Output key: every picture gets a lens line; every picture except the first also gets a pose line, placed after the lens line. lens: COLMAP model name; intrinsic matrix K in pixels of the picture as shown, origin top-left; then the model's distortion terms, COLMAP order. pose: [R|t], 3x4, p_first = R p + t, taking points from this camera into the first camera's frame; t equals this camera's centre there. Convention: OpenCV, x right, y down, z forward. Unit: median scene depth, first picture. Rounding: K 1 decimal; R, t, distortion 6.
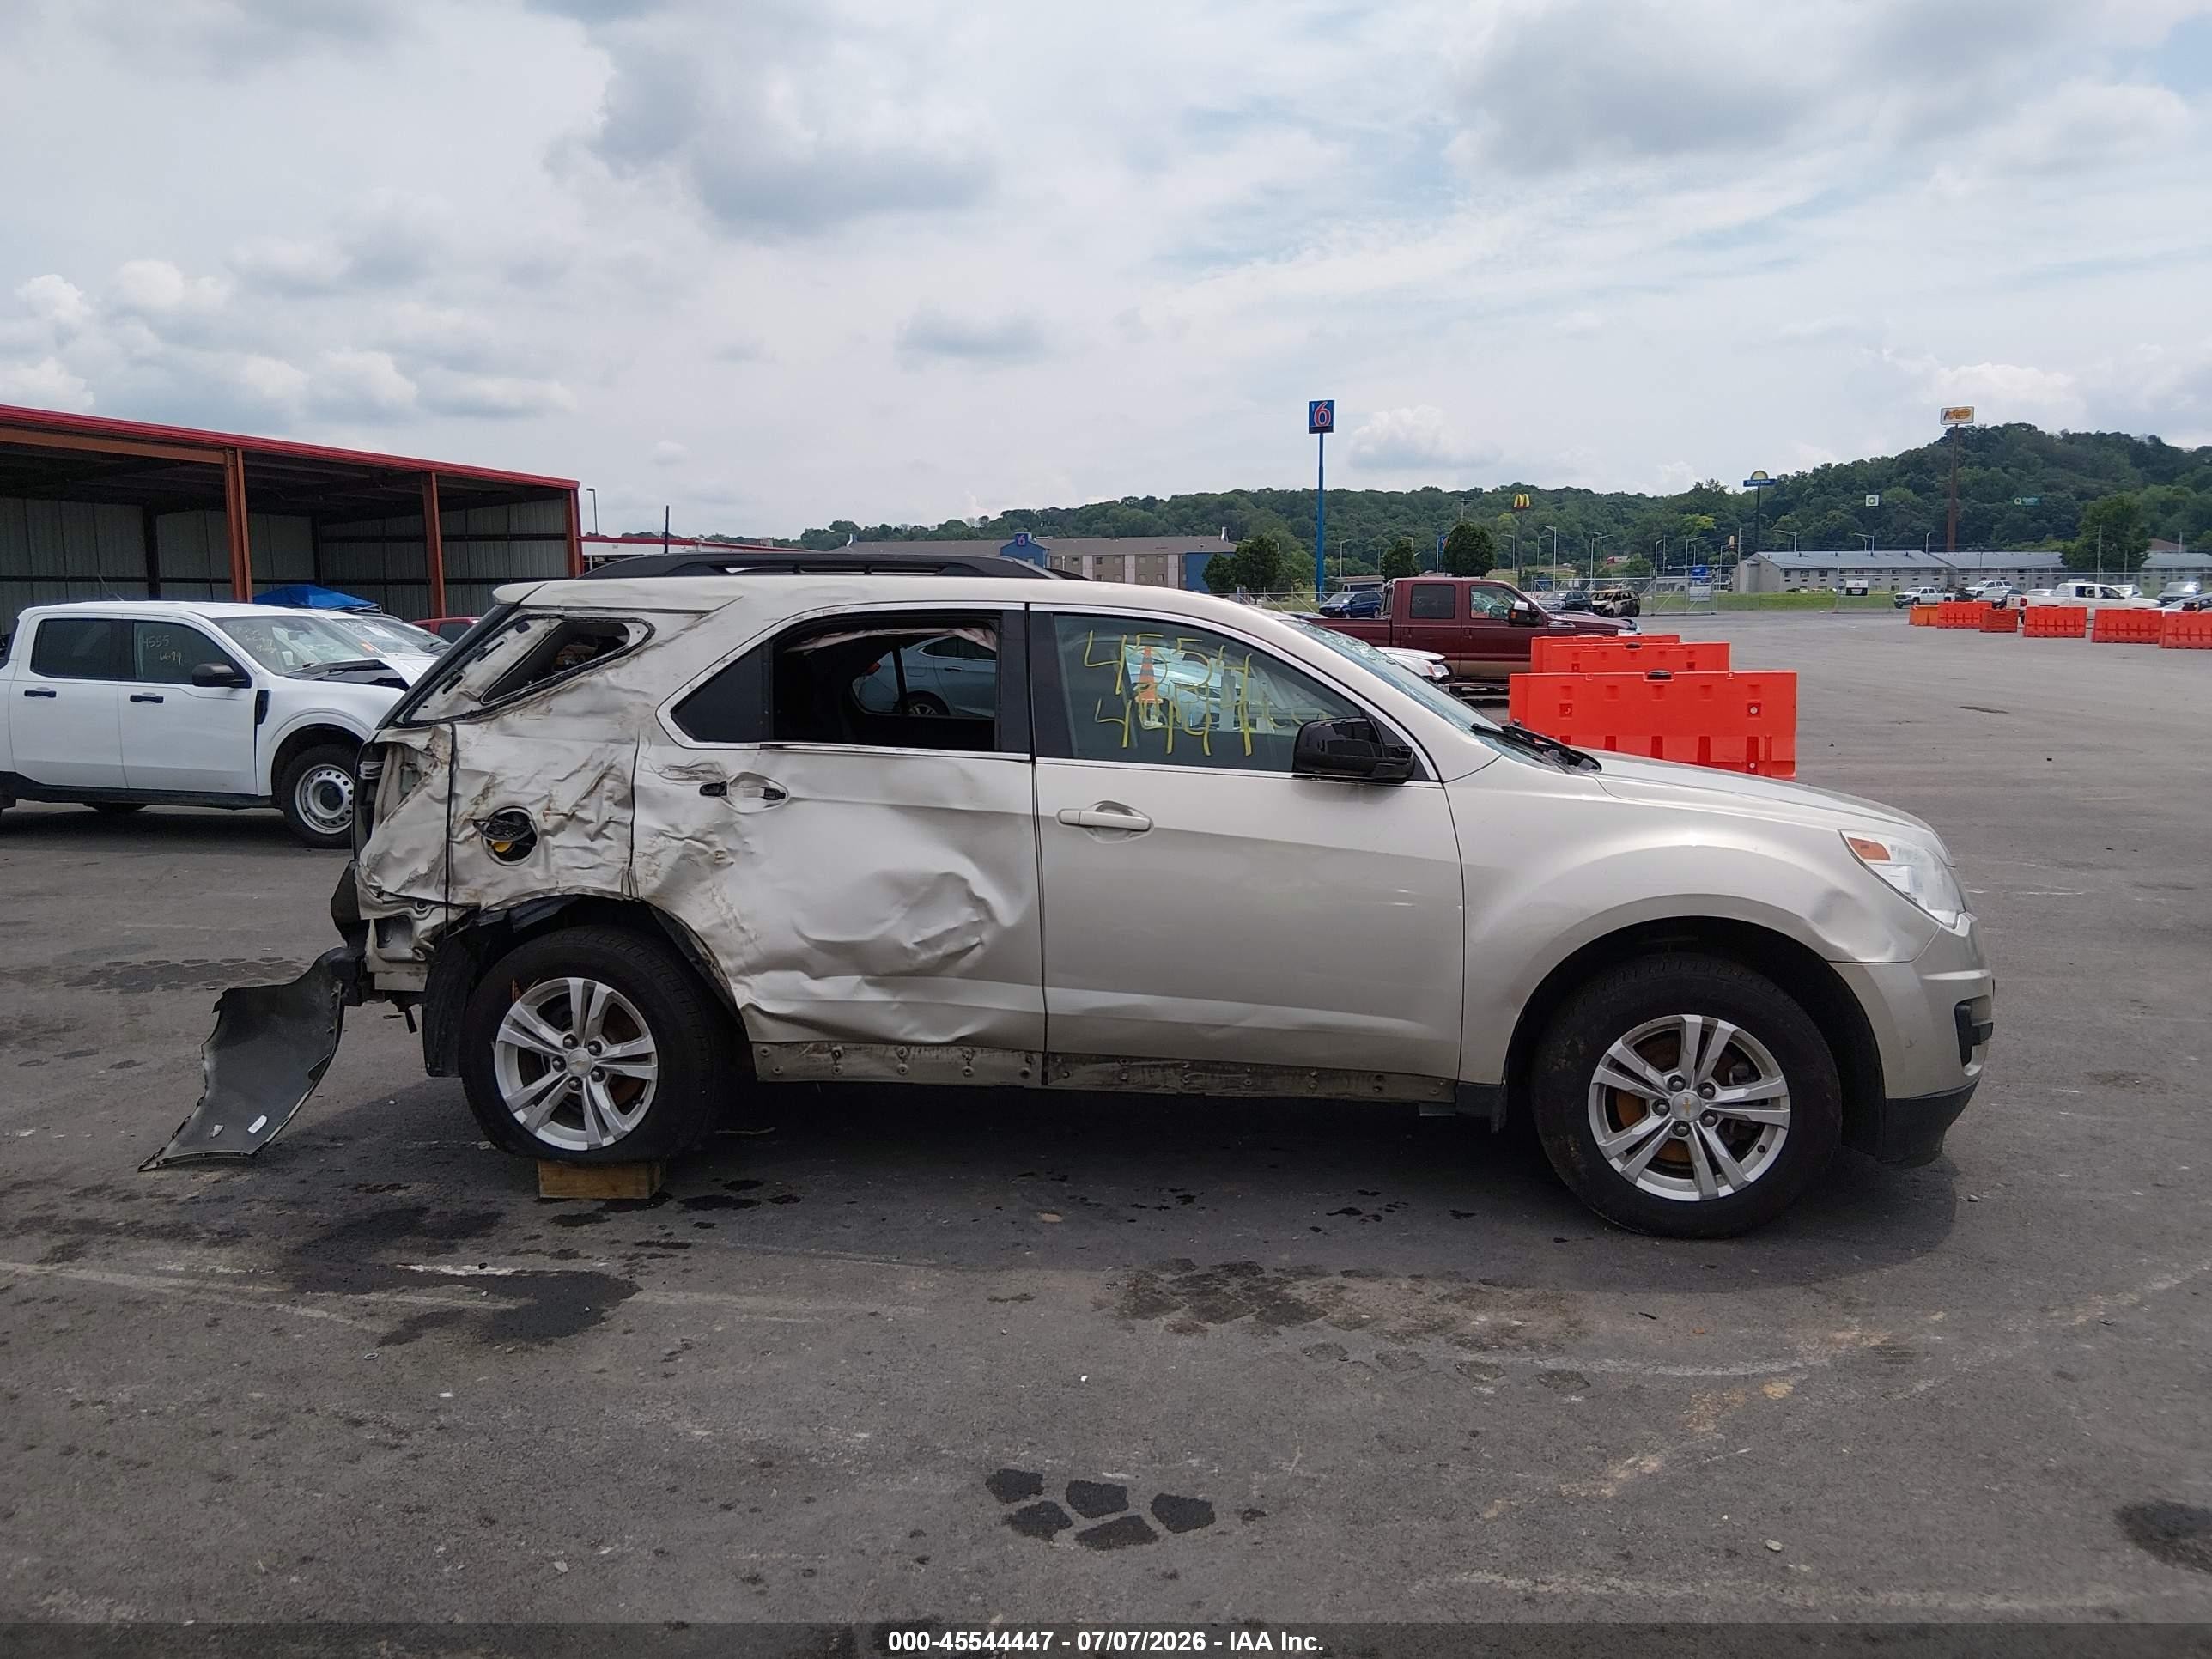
lens RADIAL K [[1677.3, 0, 1147.1], [0, 1677.3, 824.7], [0, 0, 1]] dist [0.035558, -0.078859]
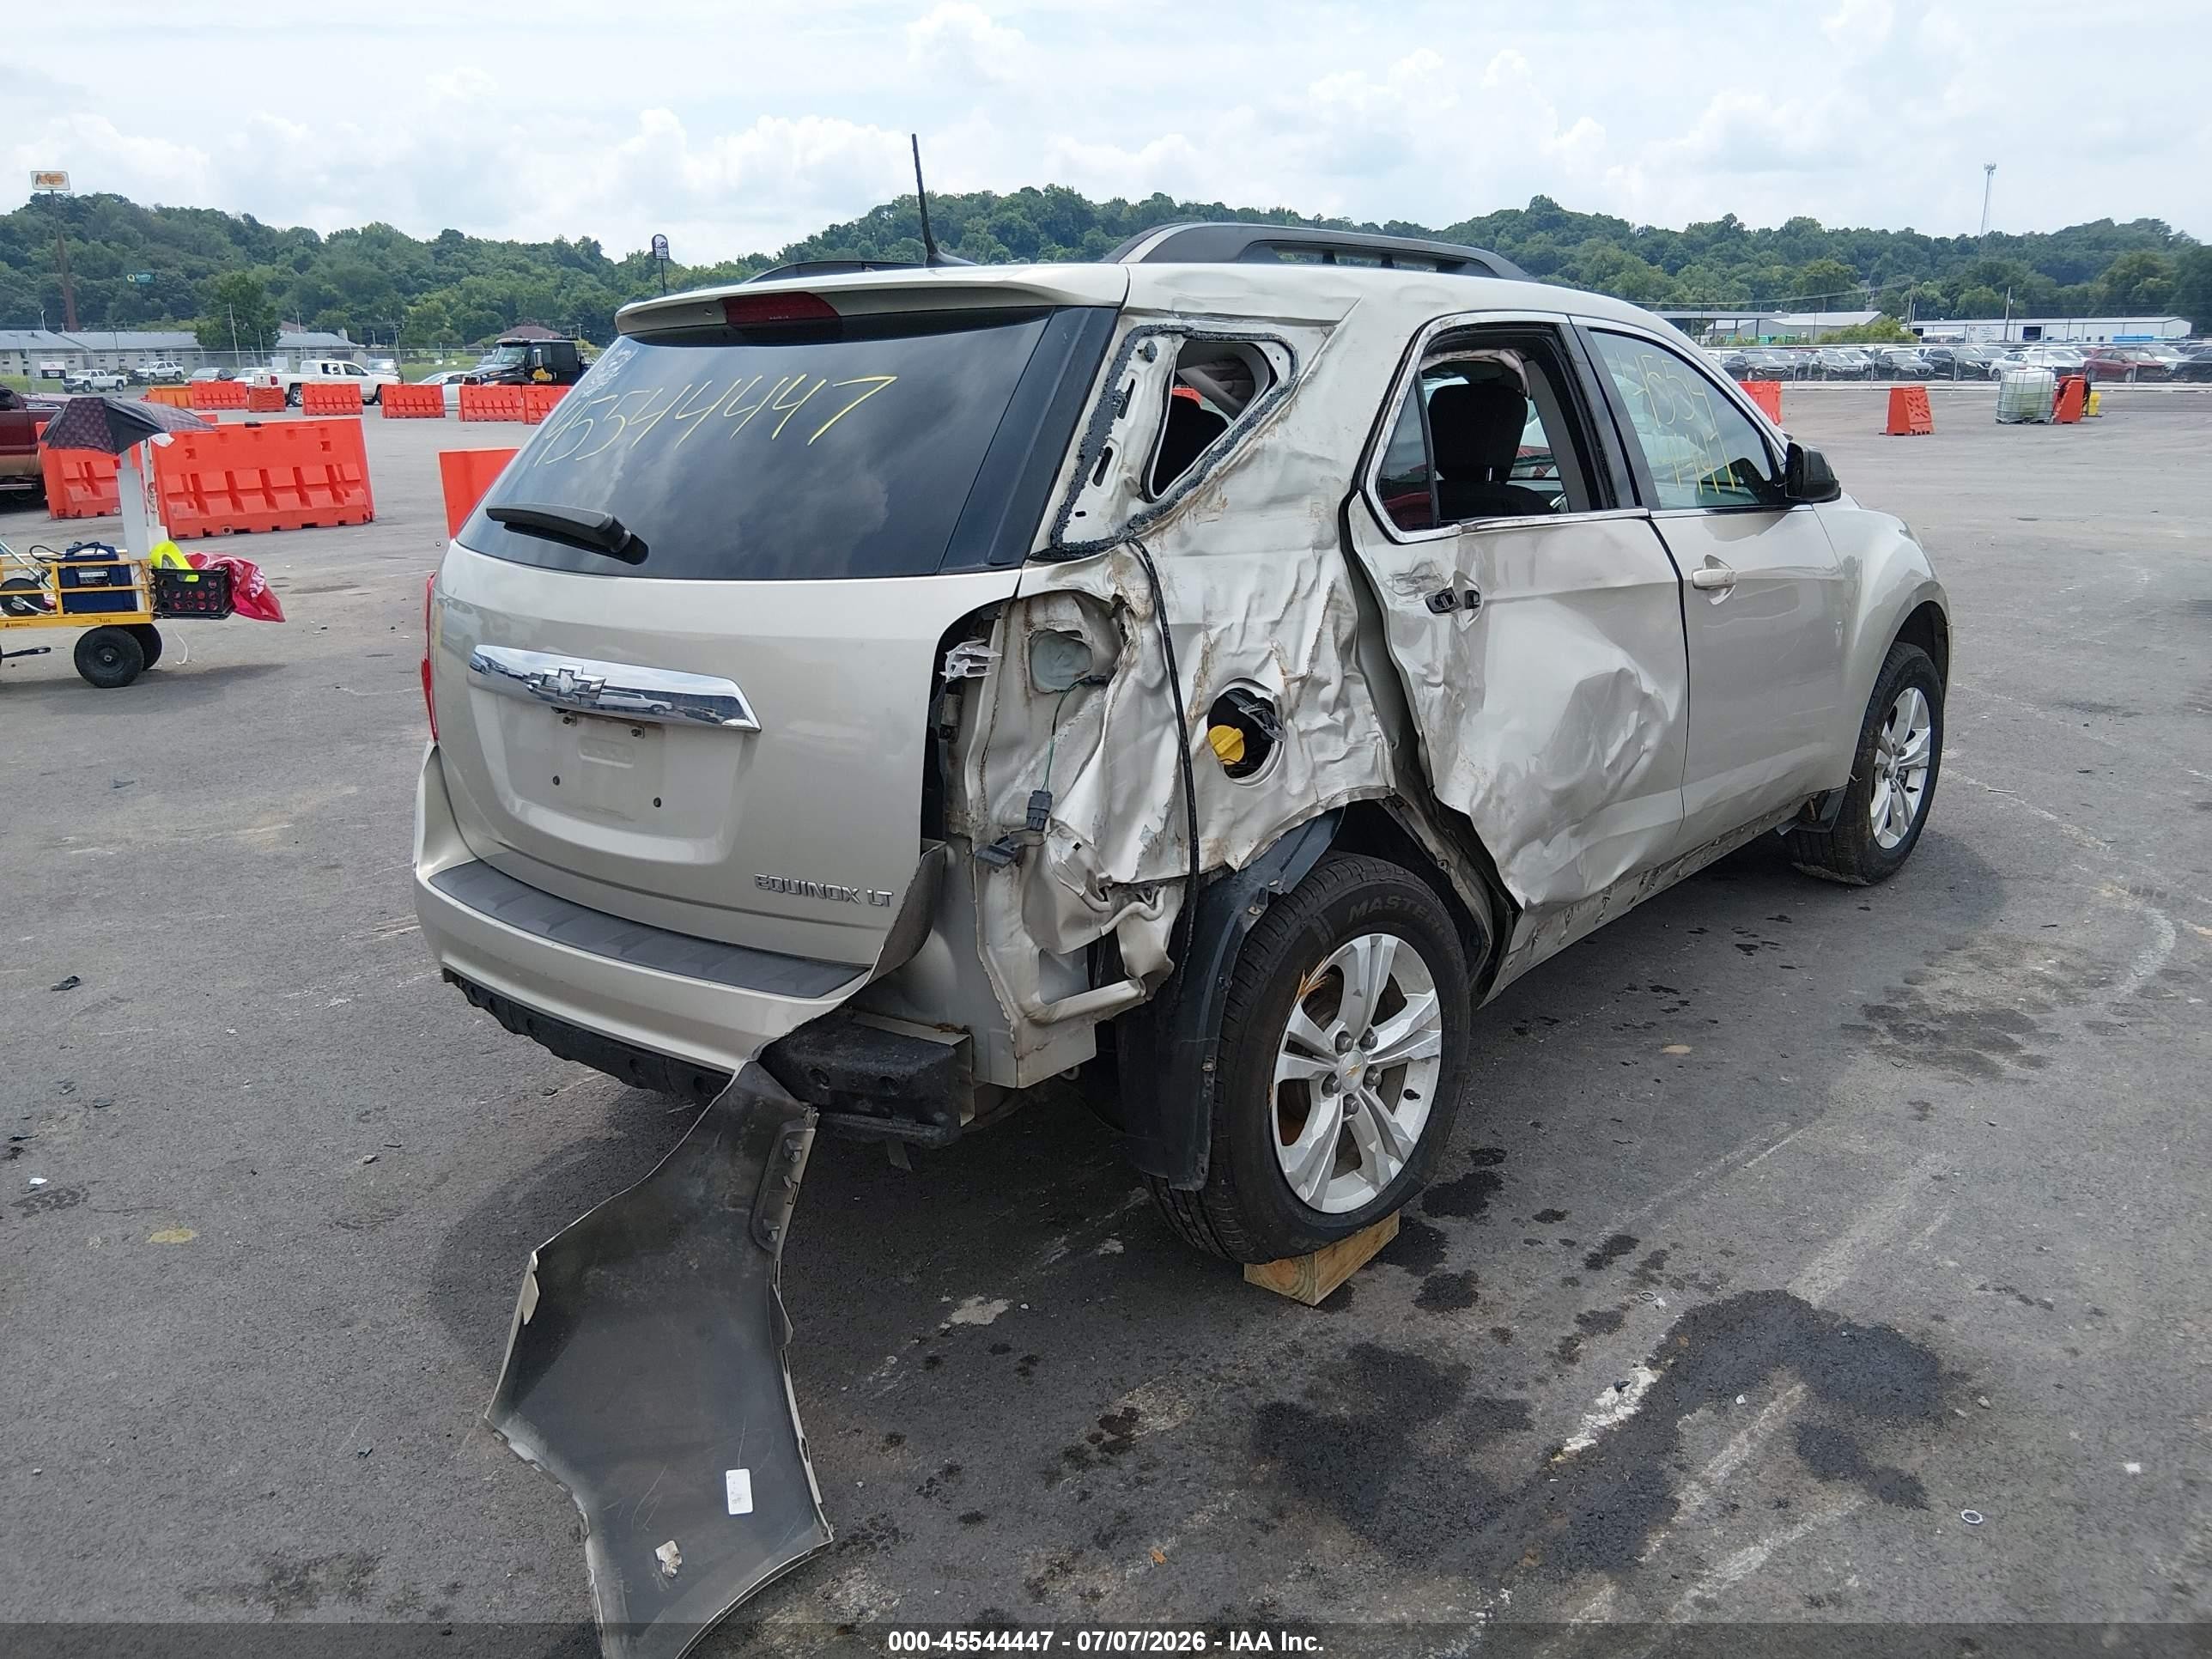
lens RADIAL K [[1677.3, 0, 1100.3], [0, 1677.3, 827.4], [0, 0, 1]] dist [0.035558, -0.078859]
pose [[0.562496, -0.223344, 0.796063, -0.877374], [0.121567, 0.974701, 0.187564, -0.074634], [-0.817814, -0.008729, 0.575416, 0.734338]]
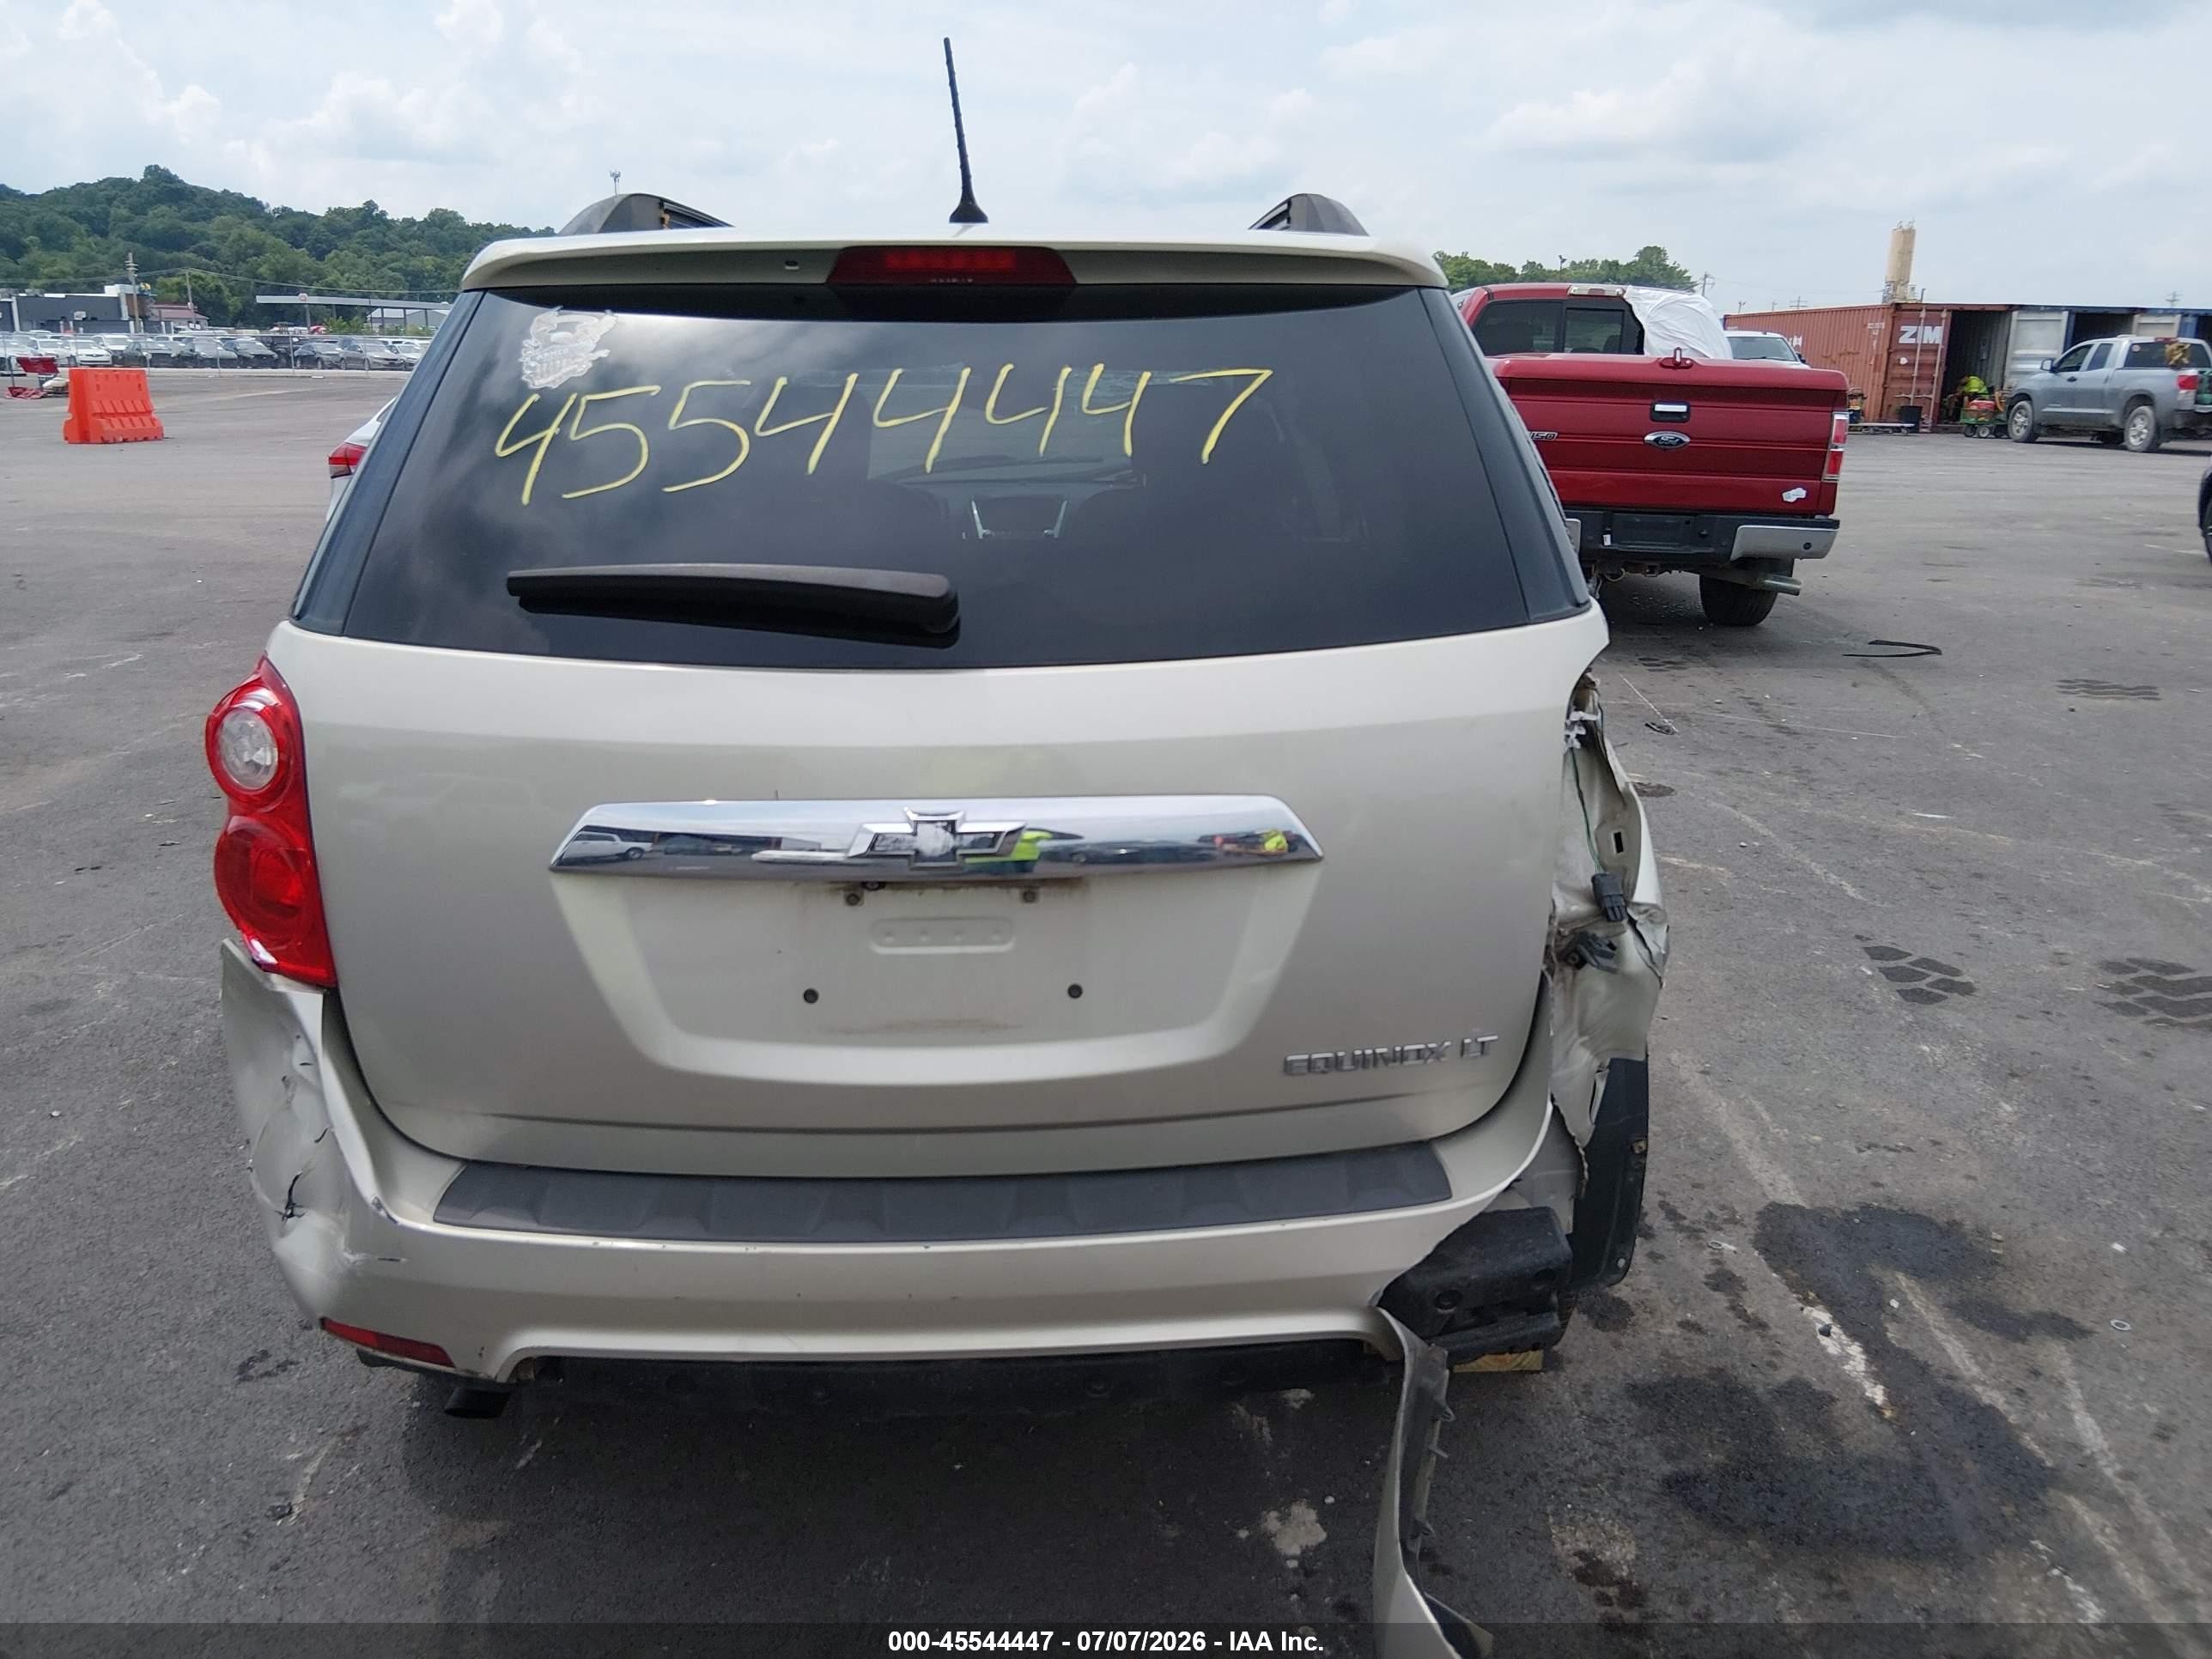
lens RADIAL K [[1677.3, 0, 1120.7], [0, 1677.3, 806.6], [0, 0, 1]] dist [0.035558, -0.078859]
pose [[-0.136949, -0.254653, 0.957286, -0.865680], [0.116393, 0.955561, 0.270845, -0.137777], [-0.983716, 0.148513, -0.101223, 1.205046]]
